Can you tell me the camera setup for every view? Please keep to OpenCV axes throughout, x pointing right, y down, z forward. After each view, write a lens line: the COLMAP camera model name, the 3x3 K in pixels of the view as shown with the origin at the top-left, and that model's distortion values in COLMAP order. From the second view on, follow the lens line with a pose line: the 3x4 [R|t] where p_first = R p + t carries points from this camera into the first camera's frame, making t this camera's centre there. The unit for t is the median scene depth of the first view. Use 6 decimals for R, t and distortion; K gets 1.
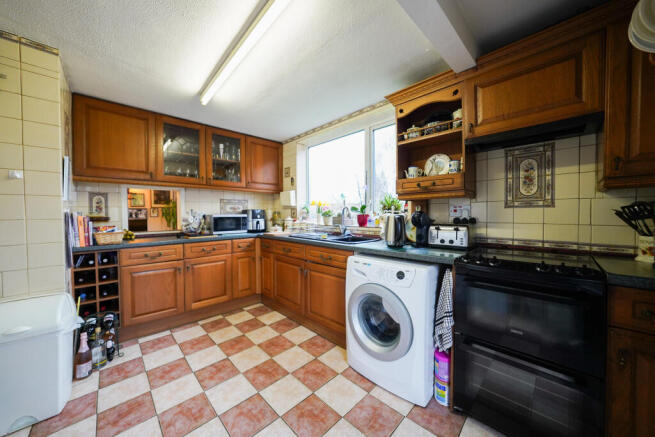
lens RADIAL K [[229.9, 0, 326.6], [0, 229.9, 217.5], [0, 0, 1]] dist [-0.009042, 0.000438]
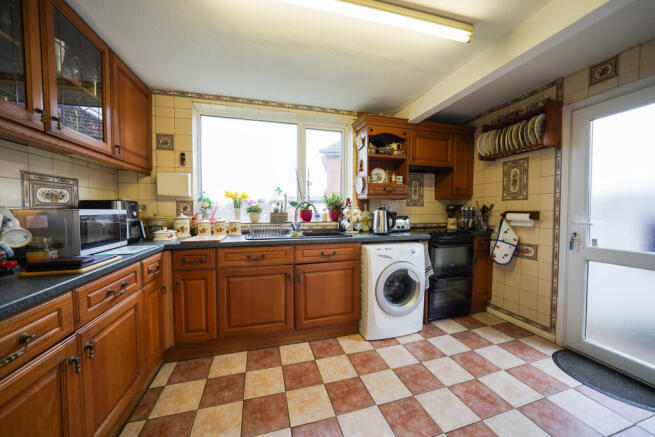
lens RADIAL K [[229.9, 0, 328.7], [0, 229.9, 216.8], [0, 0, 1]] dist [-0.009042, 0.000438]
pose [[0.477677, -0.024173, 0.878203, -0.755890], [0.013480, 0.999705, 0.020185, -0.003012], [-0.878432, 0.002196, 0.477862, 0.473893]]
